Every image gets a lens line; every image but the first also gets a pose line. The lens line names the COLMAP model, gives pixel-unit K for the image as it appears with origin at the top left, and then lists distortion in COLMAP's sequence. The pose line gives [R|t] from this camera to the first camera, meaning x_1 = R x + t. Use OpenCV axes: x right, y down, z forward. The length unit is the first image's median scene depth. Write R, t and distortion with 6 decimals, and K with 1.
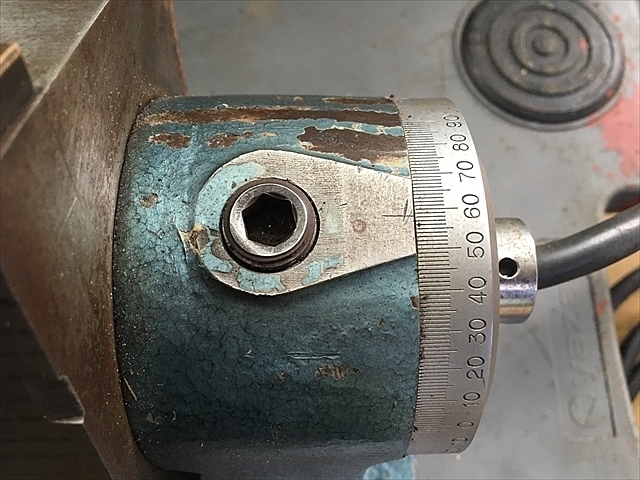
lens RADIAL K [[556.1, 0, 320.0], [0, 556.1, 240.0], [0, 0, 1]] dist [0.090784, -0.173181]
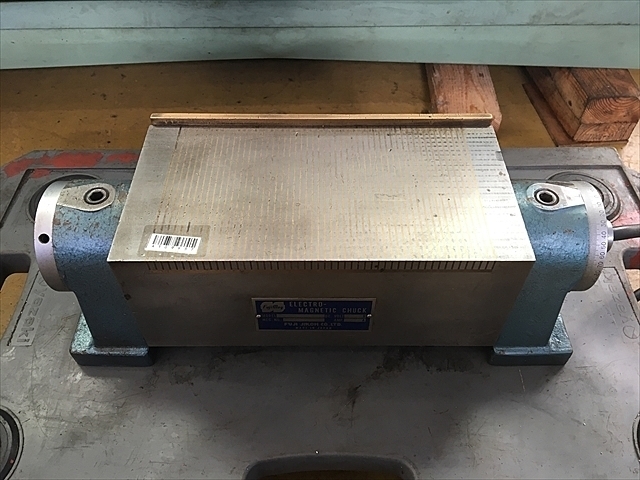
lens RADIAL K [[548.5, 0, 320.0], [0, 548.5, 240.0], [0, 0, 1]] dist [0.150443, -0.301938]
pose [[0.999645, 0.026273, 0.004503, -1.735007], [-0.022652, 0.926322, -0.376052, 1.814622], [-0.014052, 0.375816, 0.926588, -2.617661]]
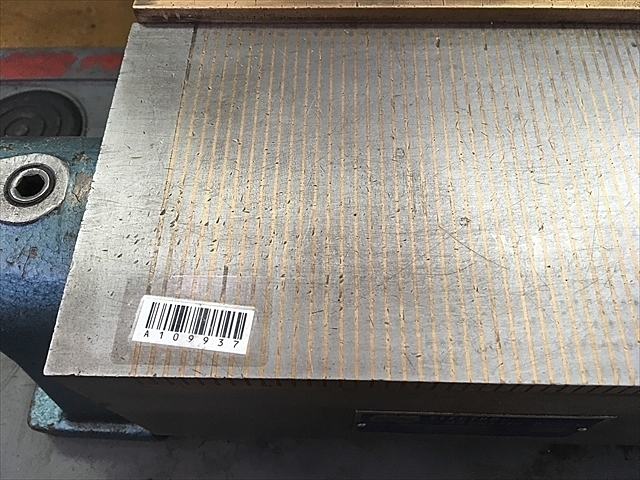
lens RADIAL K [[556.1, 0, 320.0], [0, 556.1, 240.0], [0, 0, 1]] dist [0.090784, -0.173181]
pose [[0.999101, 0.037795, -0.019205, -2.288967], [-0.040452, 0.985458, -0.165036, 0.508664], [0.012688, 0.165664, 0.986101, -0.861170]]
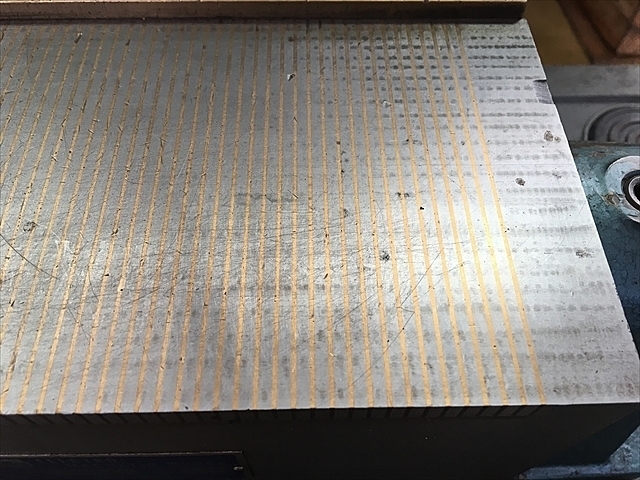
lens RADIAL K [[556.1, 0, 320.0], [0, 556.1, 240.0], [0, 0, 1]] dist [0.090784, -0.173181]
pose [[0.999525, 0.015472, 0.026654, -1.146071], [-0.008637, 0.970821, -0.239652, 0.535883], [-0.029585, 0.239308, 0.970493, -0.626370]]
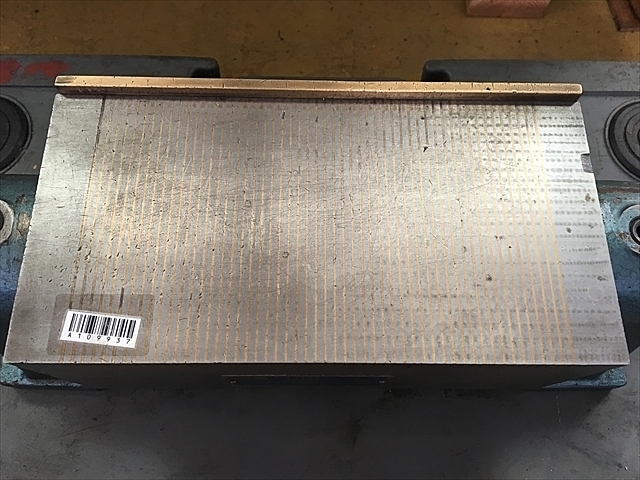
lens RADIAL K [[556.1, 0, 320.0], [0, 556.1, 240.0], [0, 0, 1]] dist [0.090784, -0.173181]
pose [[0.998878, 0.032589, 0.034369, -1.809192], [-0.030954, 0.998412, -0.047057, 0.197070], [-0.035848, 0.045940, 0.998301, -1.759076]]
